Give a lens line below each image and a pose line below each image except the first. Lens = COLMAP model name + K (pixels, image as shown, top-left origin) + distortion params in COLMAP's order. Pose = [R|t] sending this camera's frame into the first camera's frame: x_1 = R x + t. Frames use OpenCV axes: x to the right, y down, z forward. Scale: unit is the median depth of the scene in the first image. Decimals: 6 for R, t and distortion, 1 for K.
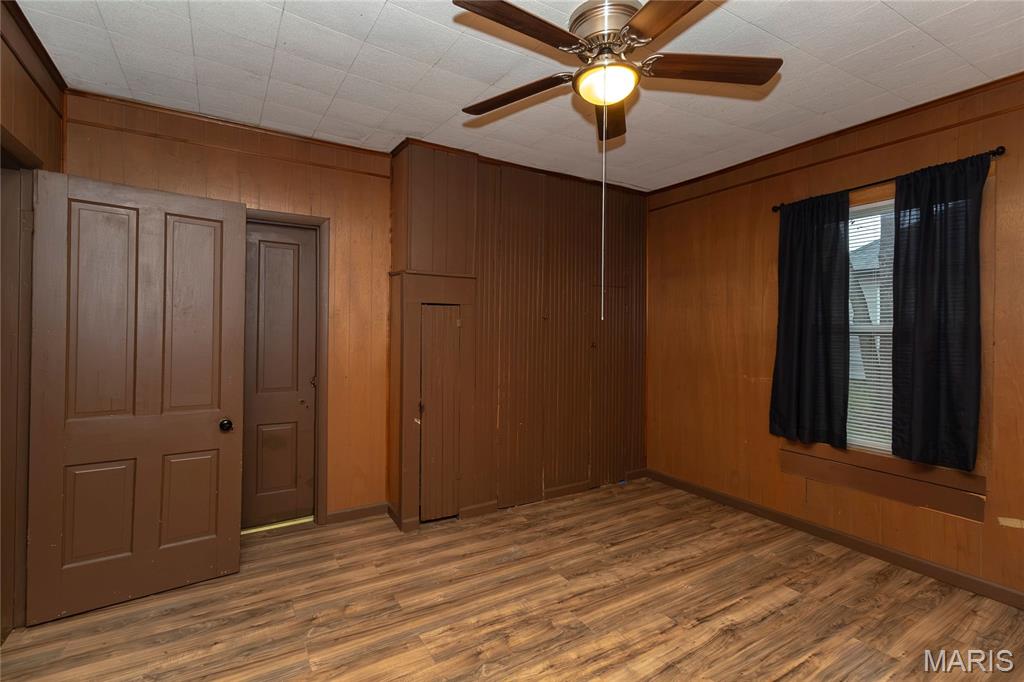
lens RADIAL K [[482.6, 0, 511.3], [0, 482.6, 333.7], [0, 0, 1]] dist [0.001617, 0.000138]
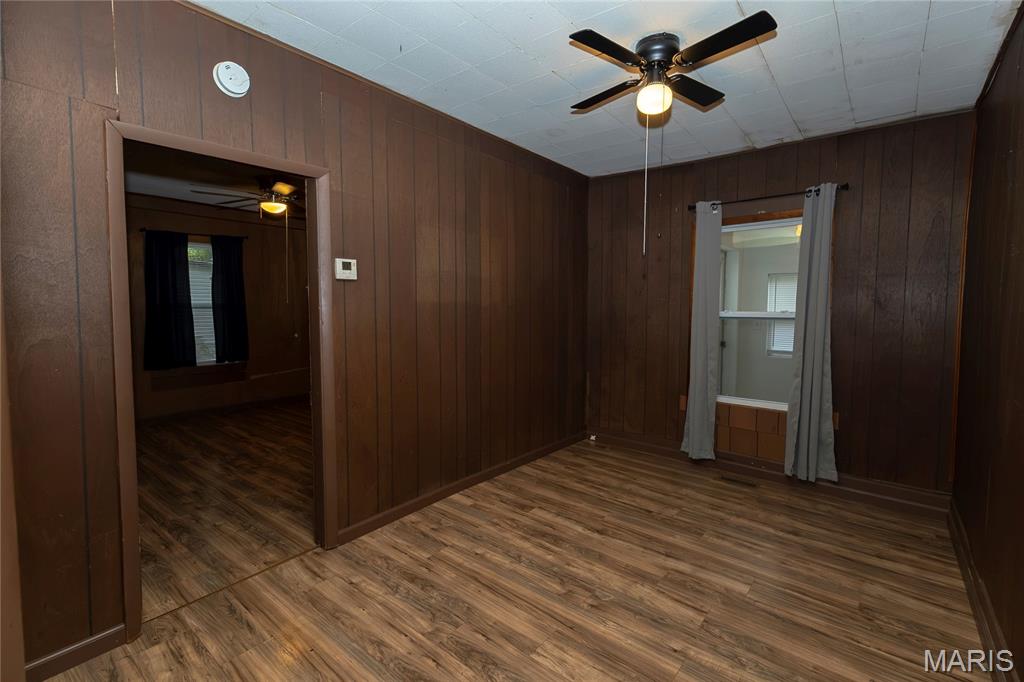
lens RADIAL K [[482.6, 0, 511.3], [0, 482.6, 333.7], [0, 0, 1]] dist [0.001617, 0.000138]
pose [[-0.313294, -0.079237, 0.946345, -1.622445], [-0.009069, 0.996717, 0.080452, -0.067133], [-0.949613, 0.016623, -0.312984, 0.404045]]
